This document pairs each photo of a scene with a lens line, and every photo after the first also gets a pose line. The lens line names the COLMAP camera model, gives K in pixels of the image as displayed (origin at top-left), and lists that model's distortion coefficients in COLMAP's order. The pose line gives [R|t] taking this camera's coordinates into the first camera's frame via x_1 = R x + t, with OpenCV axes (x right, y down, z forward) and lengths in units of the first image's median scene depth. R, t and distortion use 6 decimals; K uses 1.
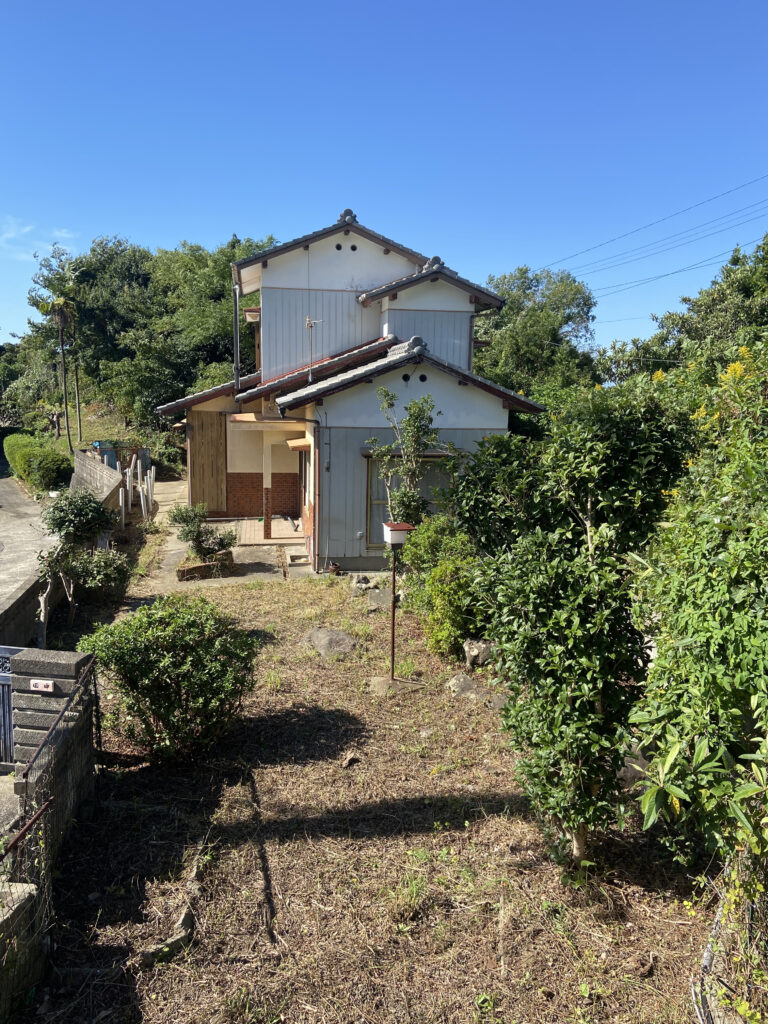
lens RADIAL K [[791.7, 0, 397.7], [0, 791.7, 508.9], [0, 0, 1]] dist [0.095828, -0.000678]
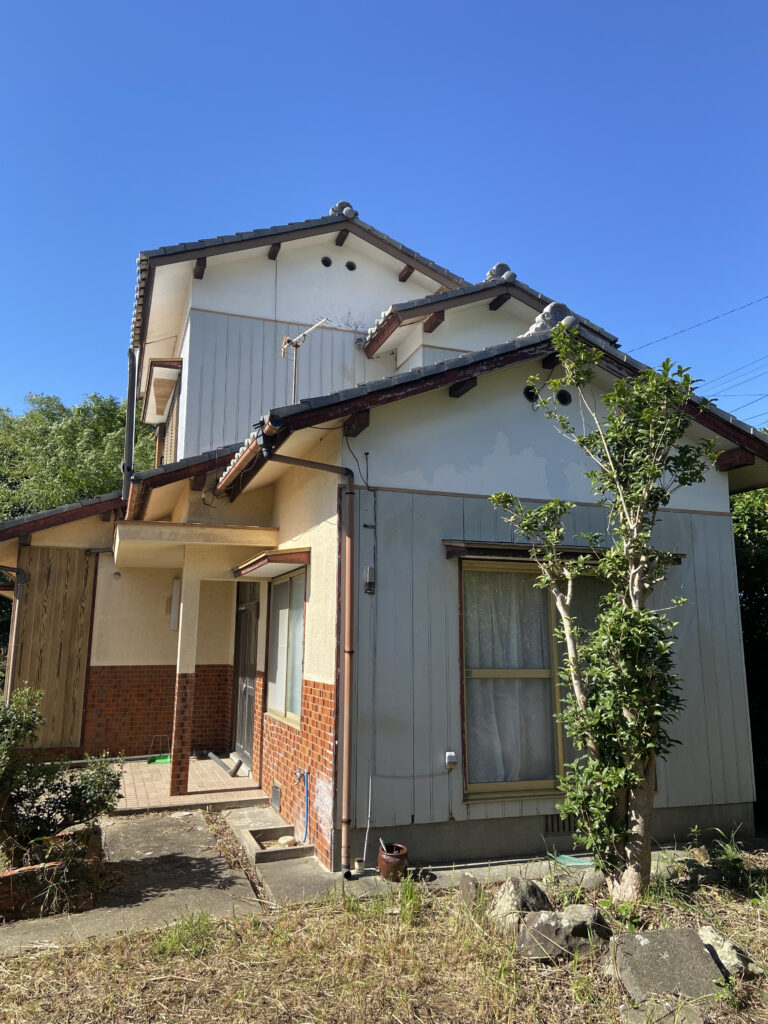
lens RADIAL K [[763.1, 0, 381.7], [0, 763.1, 501.1], [0, 0, 1]] dist [0.127335, -0.157632]
pose [[0.986527, 0.013355, 0.163051, -0.129255], [0.042715, 0.941064, -0.335519, 0.035128], [-0.157922, 0.337964, 0.927815, 0.543070]]
